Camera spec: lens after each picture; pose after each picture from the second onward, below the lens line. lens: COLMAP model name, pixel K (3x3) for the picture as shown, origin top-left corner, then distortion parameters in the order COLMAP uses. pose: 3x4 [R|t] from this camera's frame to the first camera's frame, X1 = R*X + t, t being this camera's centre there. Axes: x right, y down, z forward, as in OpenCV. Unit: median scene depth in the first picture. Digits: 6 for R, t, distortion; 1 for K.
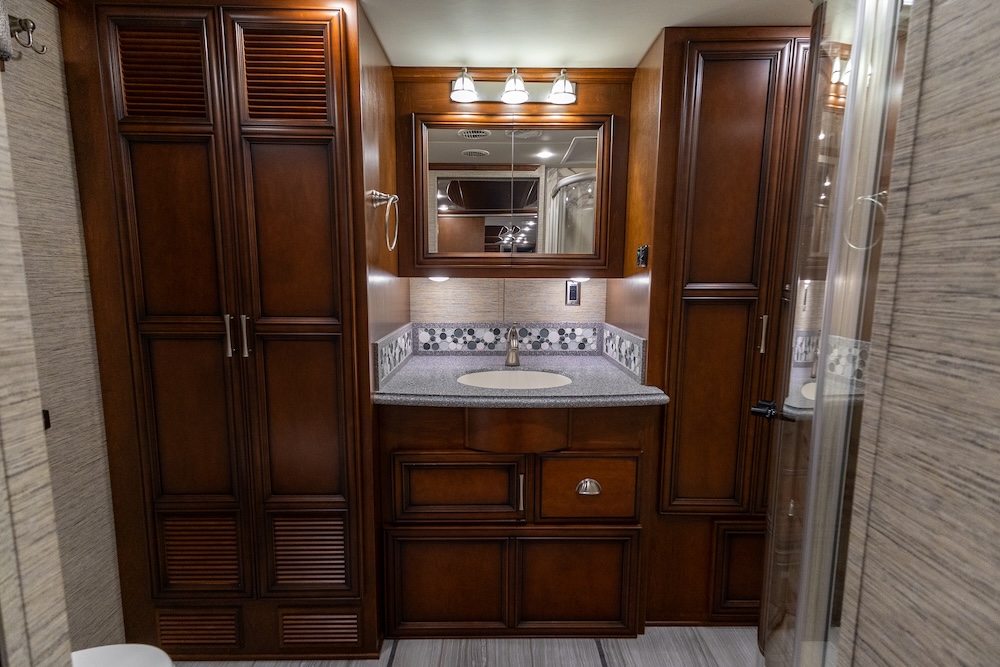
lens RADIAL K [[457.6, 0, 494.8], [0, 457.6, 330.8], [0, 0, 1]] dist [0.013206, -0.000560]
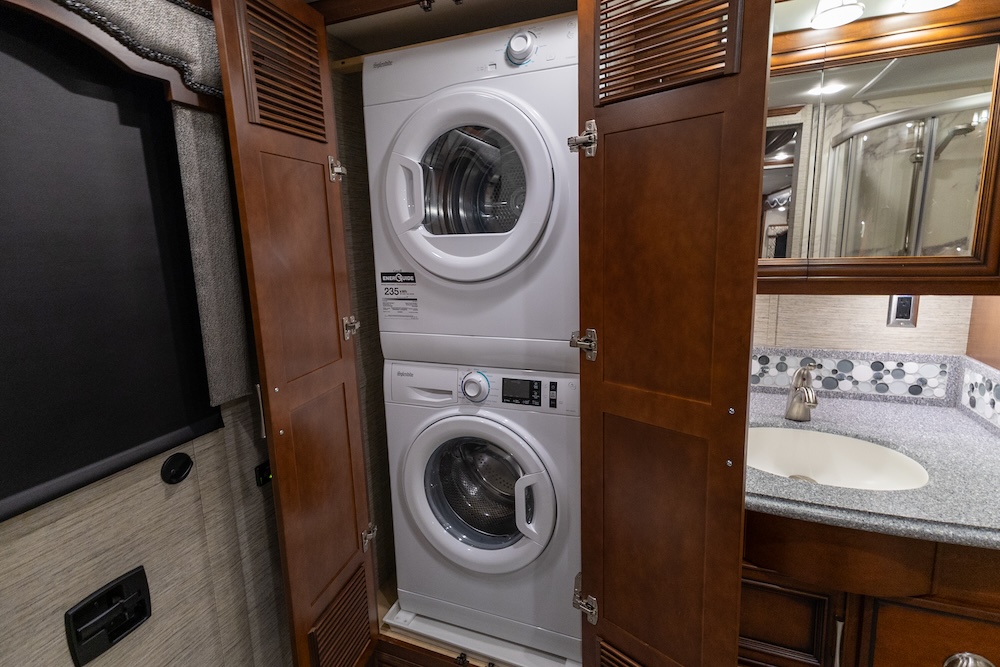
lens RADIAL K [[481.9, 0, 475.9], [0, 481.9, 316.4], [0, 0, 1]] dist [0.002313, -0.001880]
pose [[0.911042, 0.024866, -0.411563, -0.096662], [-0.005344, 0.998808, 0.048517, -0.099780], [0.412279, -0.042002, 0.910089, 0.135966]]
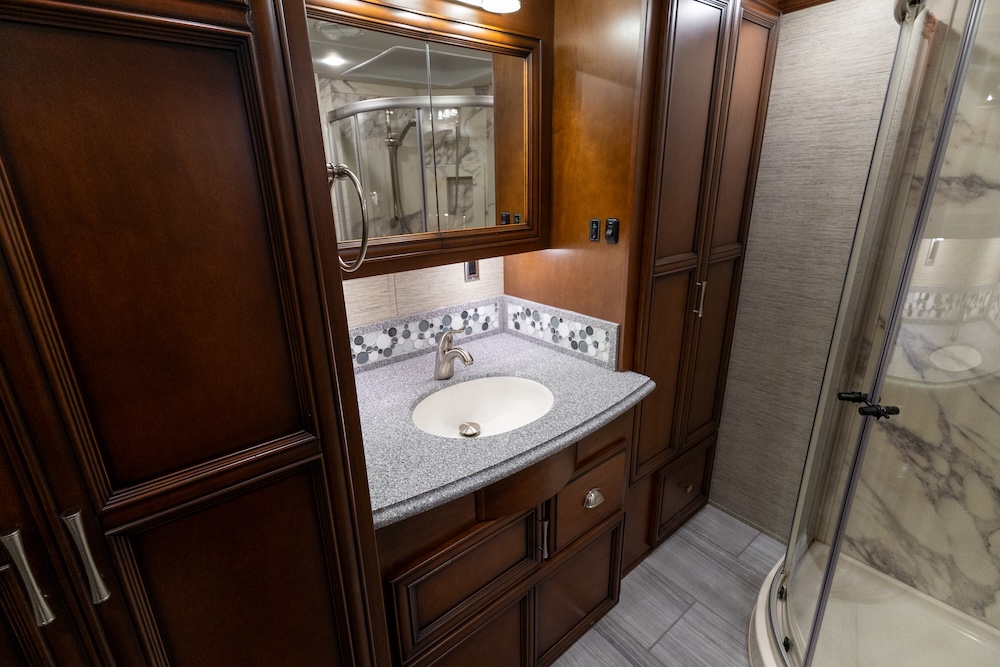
lens RADIAL K [[457.6, 0, 498.8], [0, 457.6, 332.3], [0, 0, 1]] dist [0.013206, -0.000560]
pose [[0.786360, -0.216478, 0.578597, -0.288131], [0.106346, 0.970047, 0.218403, -0.140651], [-0.608546, -0.110212, 0.785828, 0.315646]]
